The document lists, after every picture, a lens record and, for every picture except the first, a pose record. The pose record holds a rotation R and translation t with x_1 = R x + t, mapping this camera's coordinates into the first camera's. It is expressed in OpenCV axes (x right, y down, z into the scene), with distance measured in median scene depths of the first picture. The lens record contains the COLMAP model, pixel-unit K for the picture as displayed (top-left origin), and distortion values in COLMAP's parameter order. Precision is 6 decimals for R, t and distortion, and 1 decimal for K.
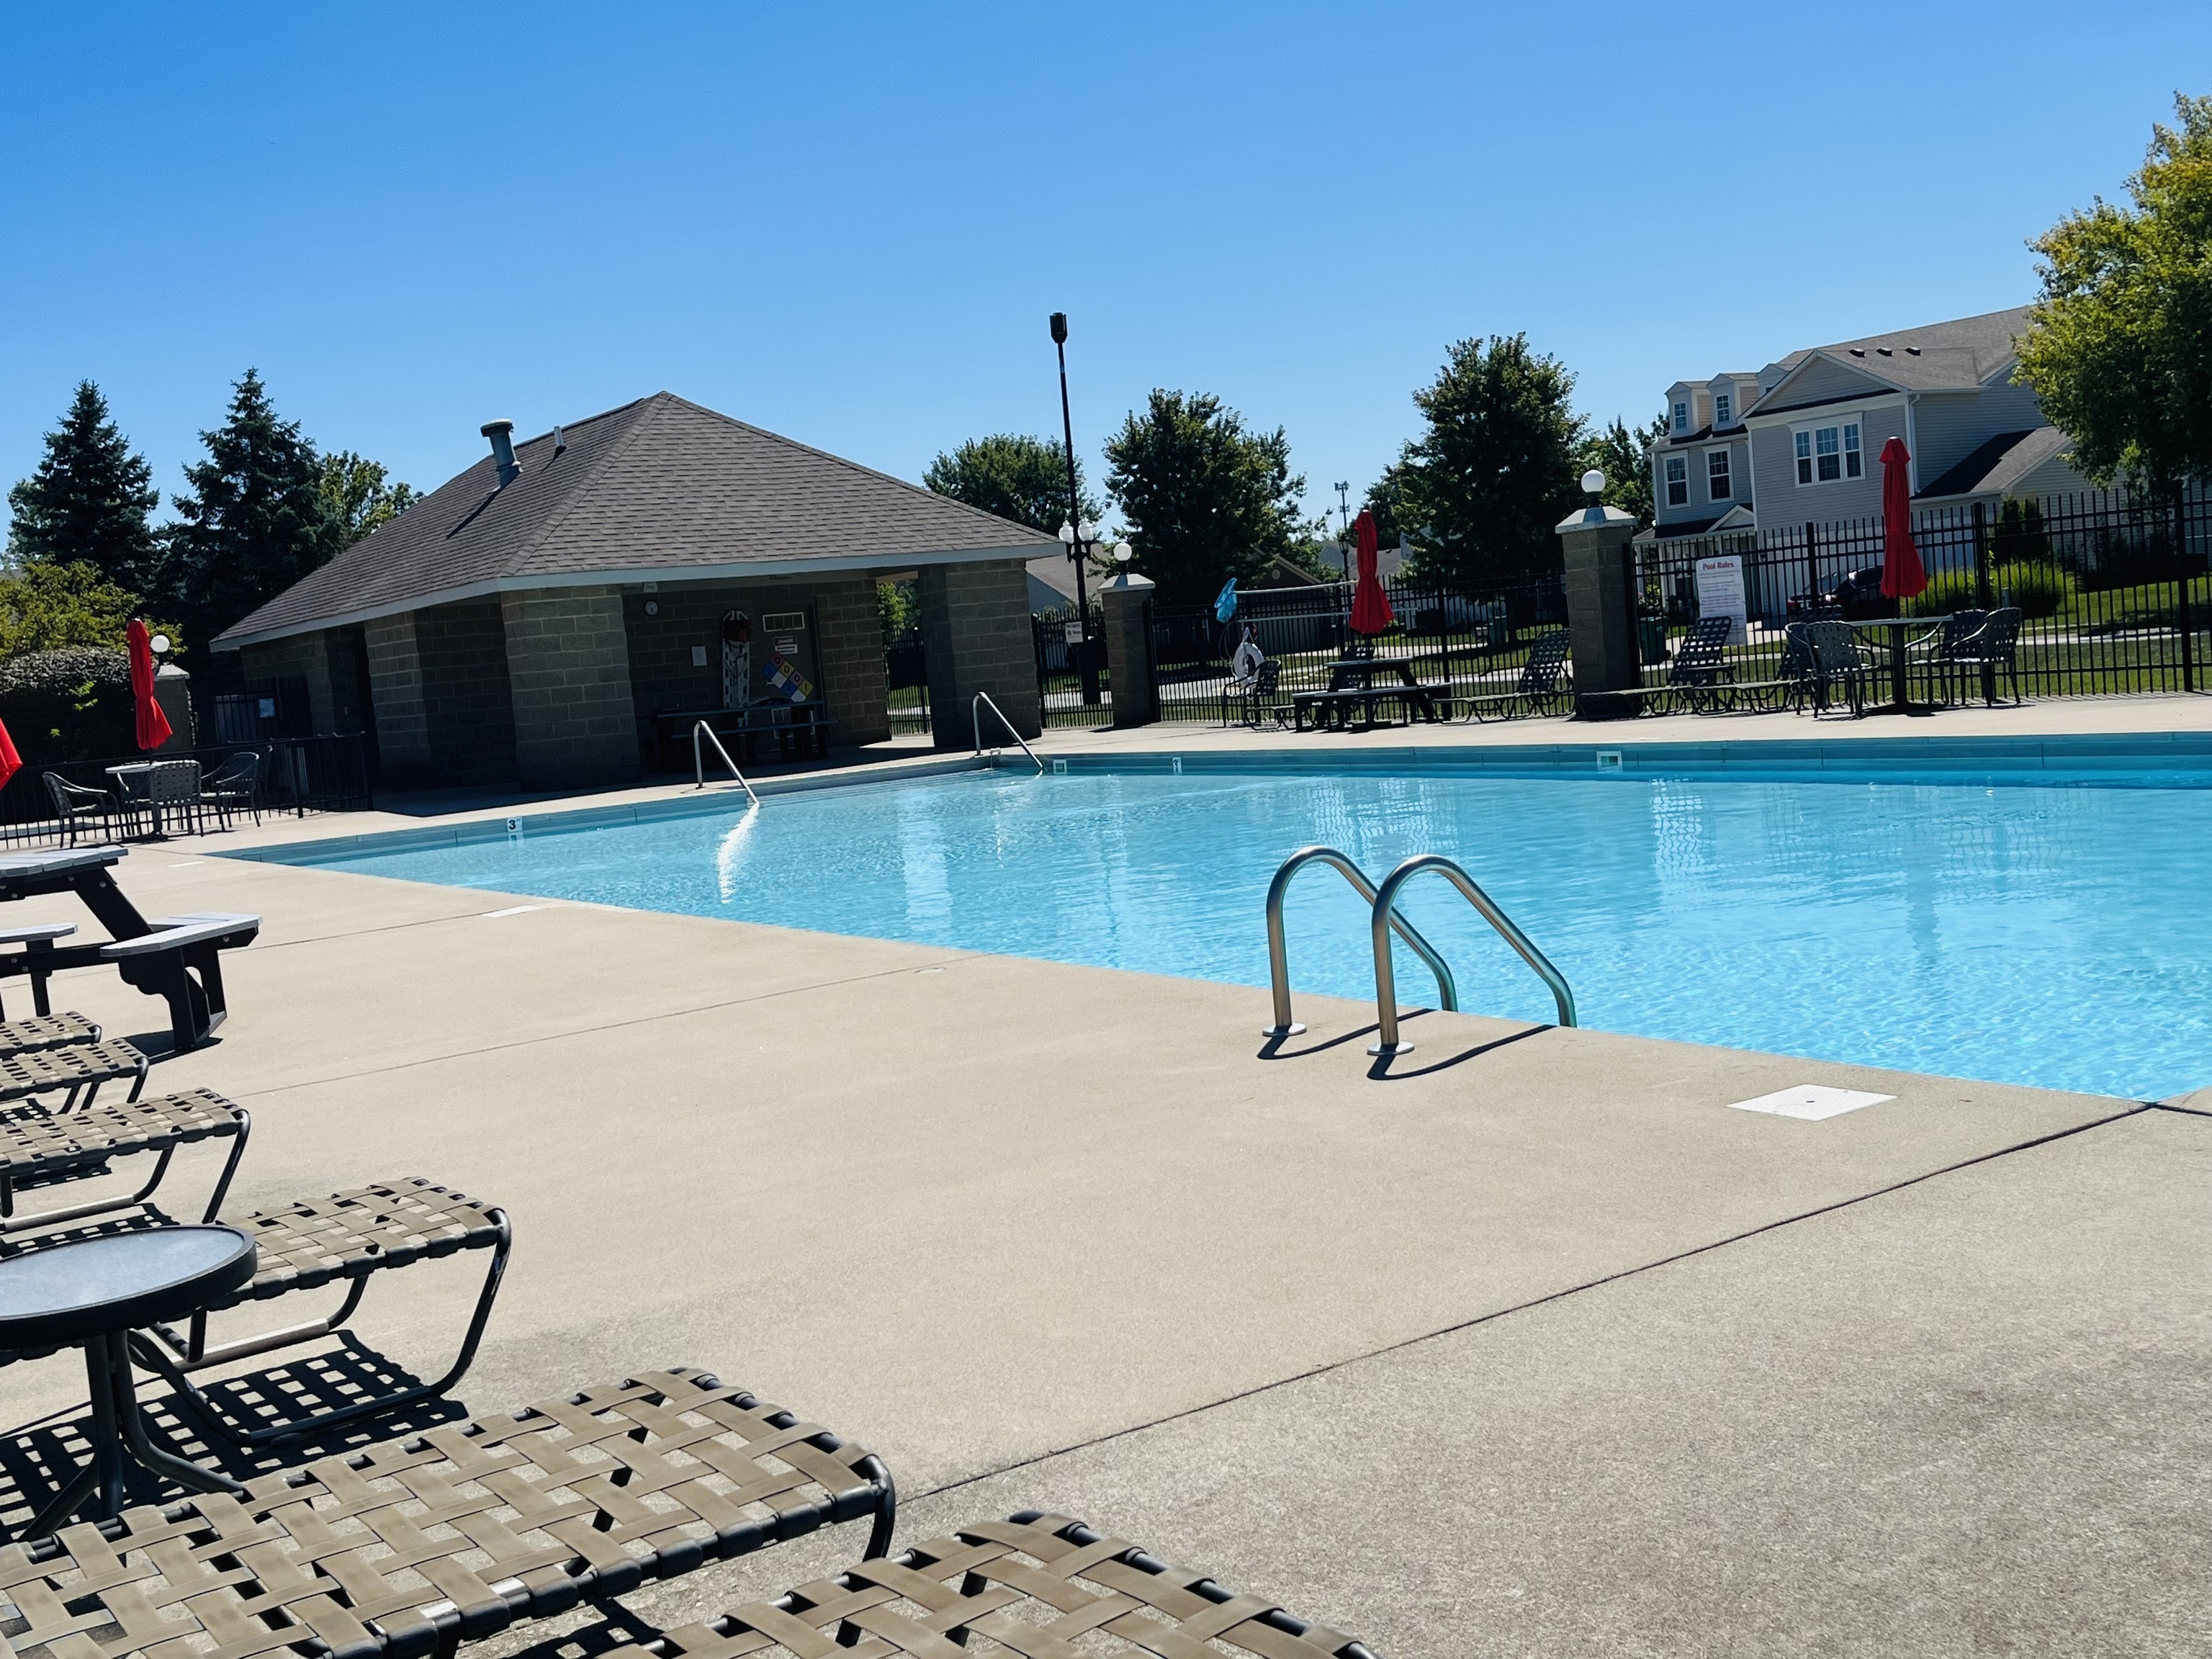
lens RADIAL K [[2370.7, 0, 1106.0], [0, 2370.7, 829.5], [0, 0, 1]] dist [0.082832, -0.142650]
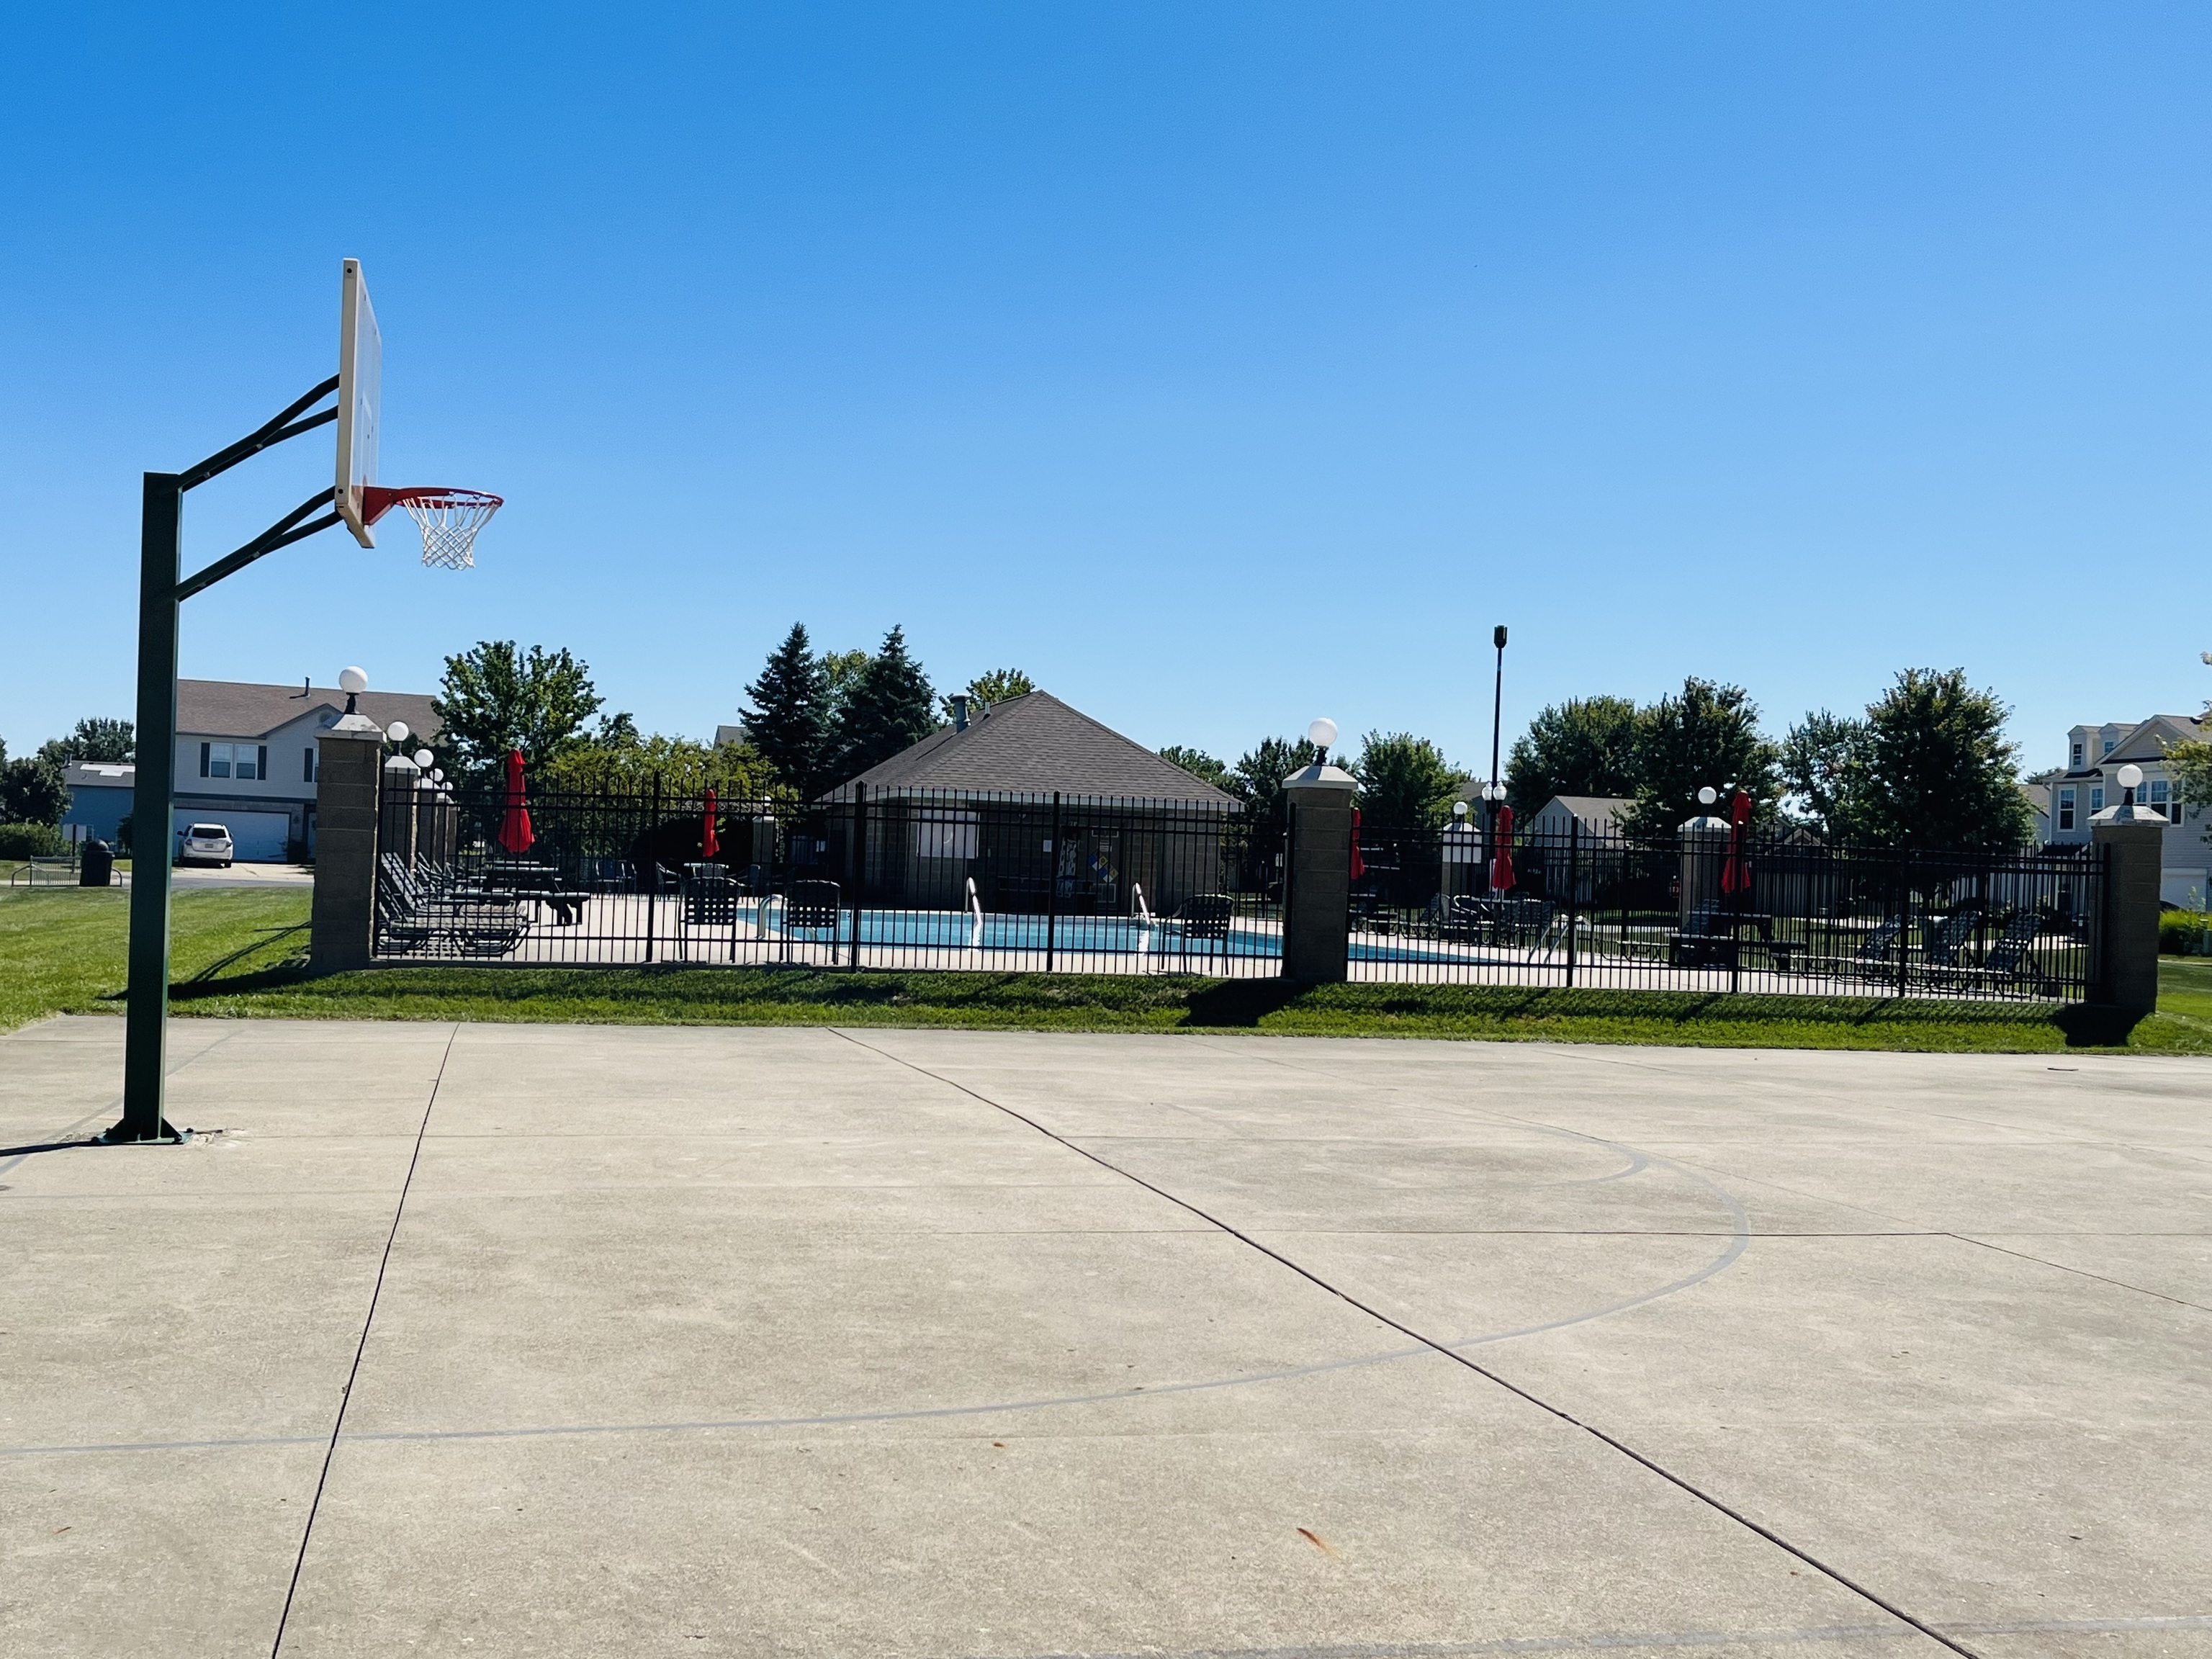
lens RADIAL K [[2370.7, 0, 1106.0], [0, 2370.7, 829.5], [0, 0, 1]] dist [0.082832, -0.142650]
pose [[0.942830, 0.120481, -0.310735, 0.192393], [-0.147545, 0.986915, -0.065026, 0.008656], [0.298835, 0.107156, 0.948270, -0.280896]]
